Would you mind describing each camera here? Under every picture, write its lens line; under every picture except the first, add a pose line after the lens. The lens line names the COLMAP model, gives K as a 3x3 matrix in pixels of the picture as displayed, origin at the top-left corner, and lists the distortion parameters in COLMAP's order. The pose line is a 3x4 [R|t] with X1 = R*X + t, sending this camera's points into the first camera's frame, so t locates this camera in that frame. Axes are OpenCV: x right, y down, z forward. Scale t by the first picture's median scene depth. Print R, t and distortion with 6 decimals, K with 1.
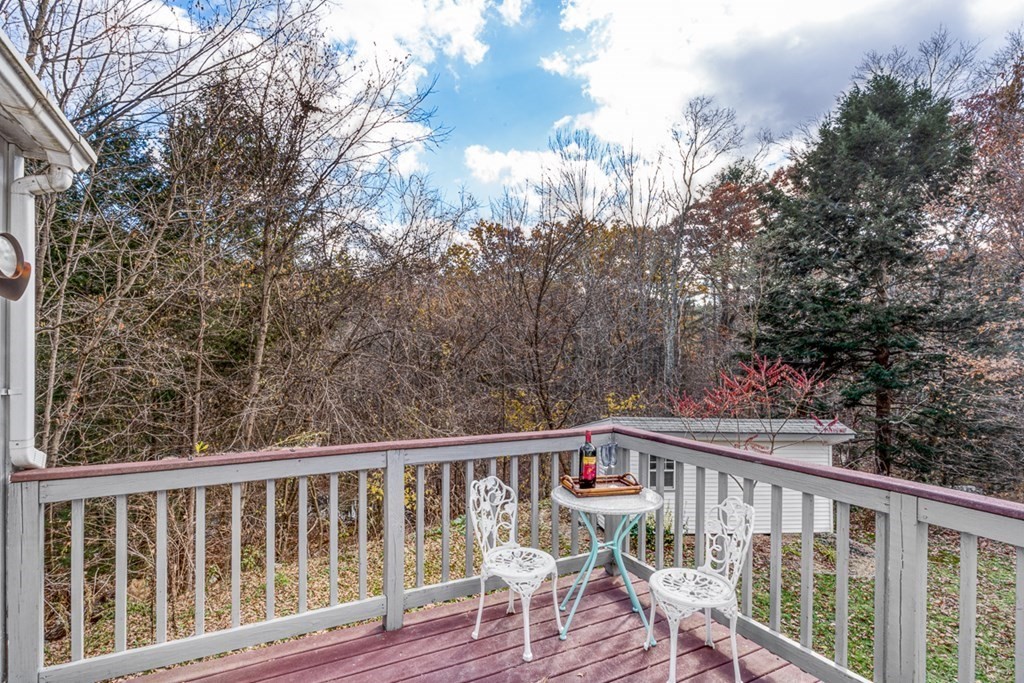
lens RADIAL K [[526.3, 0, 513.6], [0, 526.3, 329.4], [0, 0, 1]] dist [0.023559, 0.000286]
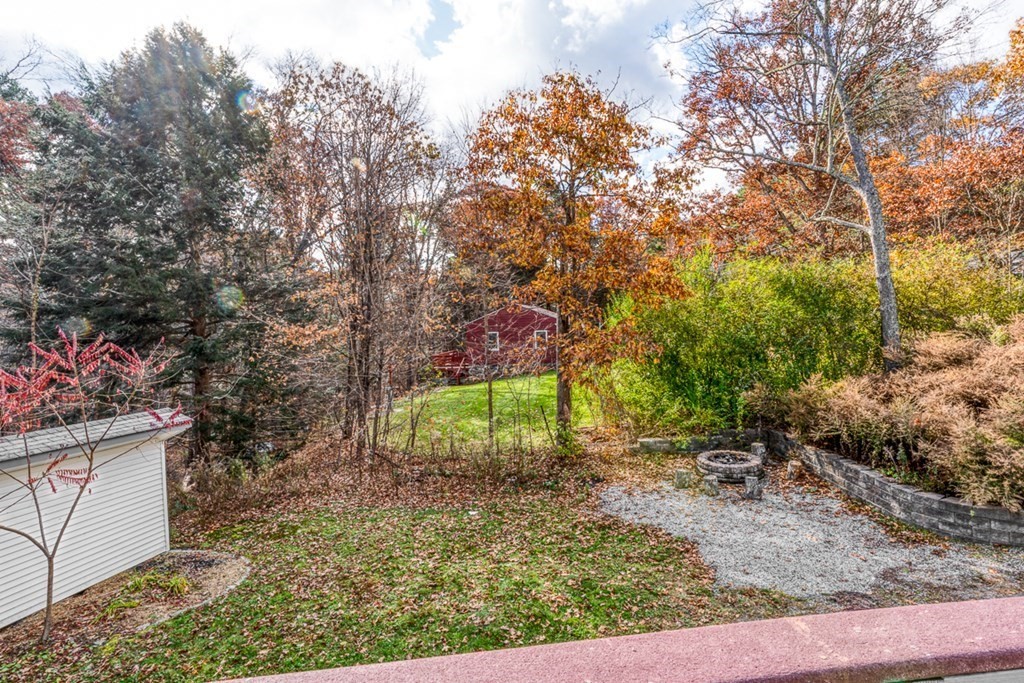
lens RADIAL K [[545.6, 0, 511.8], [0, 545.6, 314.0], [0, 0, 1]] dist [0.000626, 0.000045]
pose [[0.388052, -0.014413, 0.921525, 0.033056], [-0.006658, 0.999808, 0.018441, 0.006449], [-0.921614, -0.013292, 0.387881, 0.137339]]
